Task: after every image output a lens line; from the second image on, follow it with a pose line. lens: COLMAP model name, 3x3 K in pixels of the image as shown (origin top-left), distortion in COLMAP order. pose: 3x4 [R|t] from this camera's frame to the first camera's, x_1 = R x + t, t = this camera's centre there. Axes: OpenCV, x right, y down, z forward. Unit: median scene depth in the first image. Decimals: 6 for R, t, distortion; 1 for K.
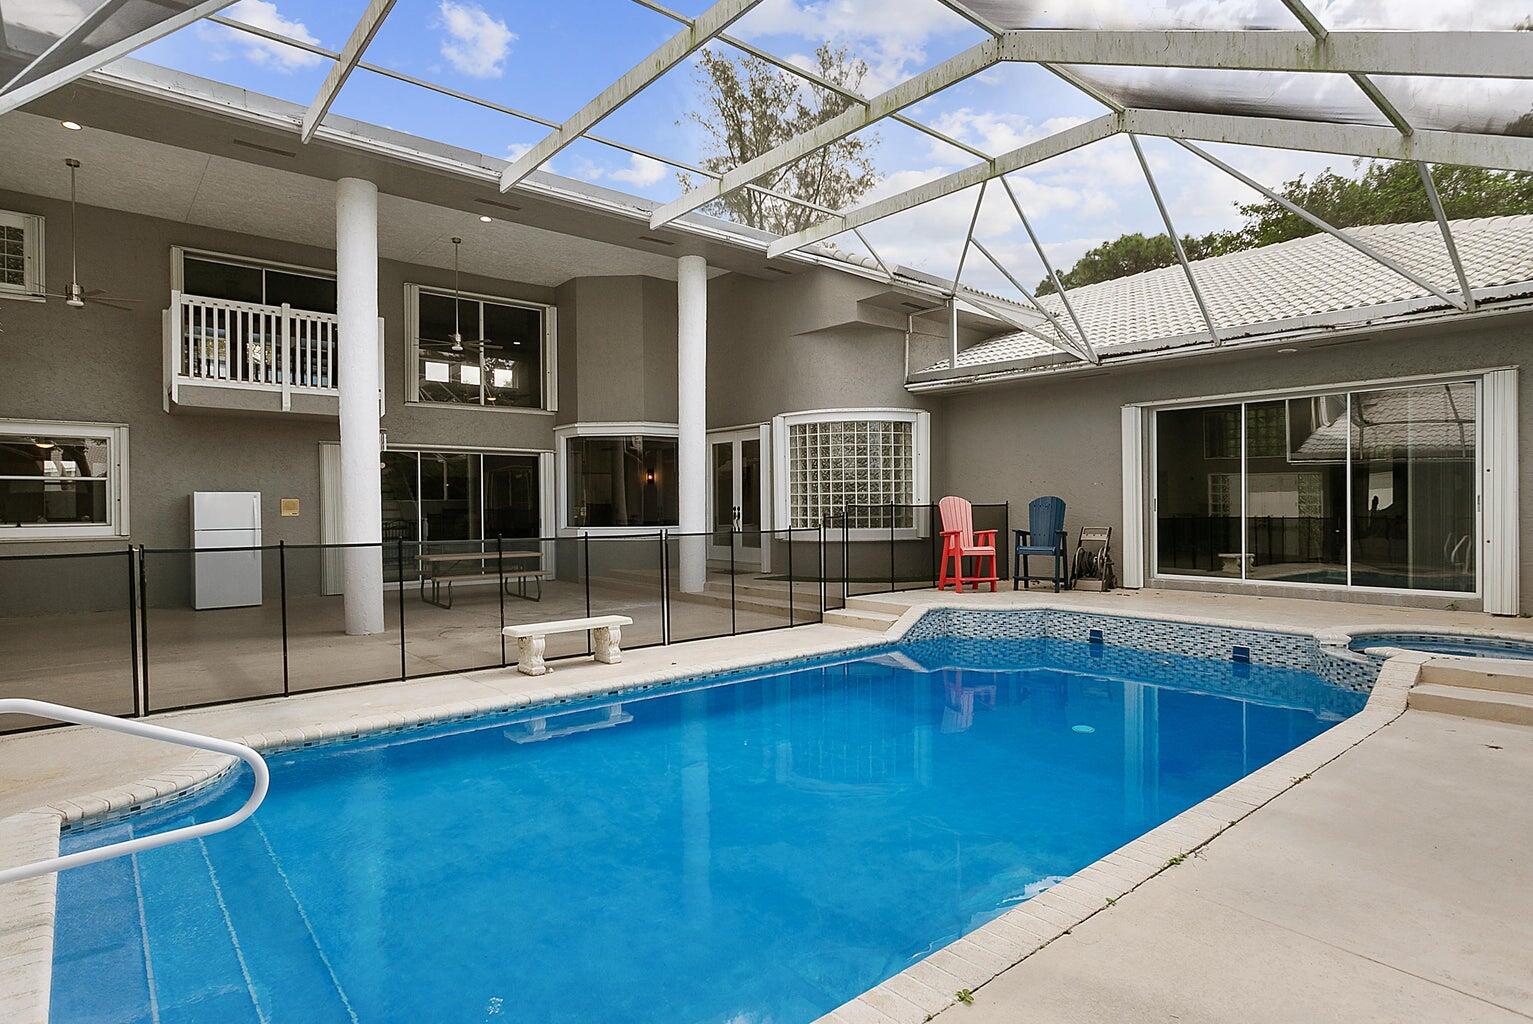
lens RADIAL K [[826.3, 0, 764.0], [0, 826.3, 513.6], [0, 0, 1]] dist [-0.001469, -0.000012]
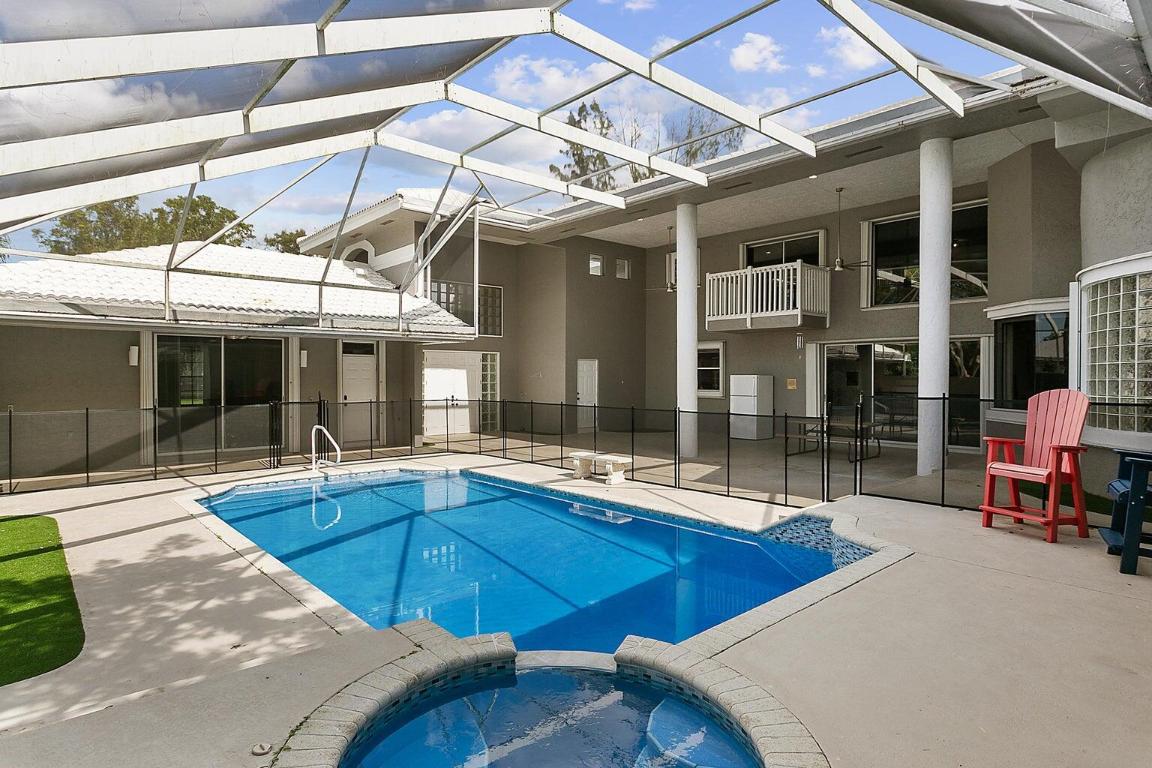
lens RADIAL K [[620.9, 0, 573.7], [0, 620.9, 378.5], [0, 0, 1]] dist [-0.001469, -0.000012]
pose [[0.042757, 0.009621, -0.999039, 0.706609], [-0.015208, 0.999844, 0.008978, -0.027270], [0.998970, 0.014810, 0.042897, 0.591255]]
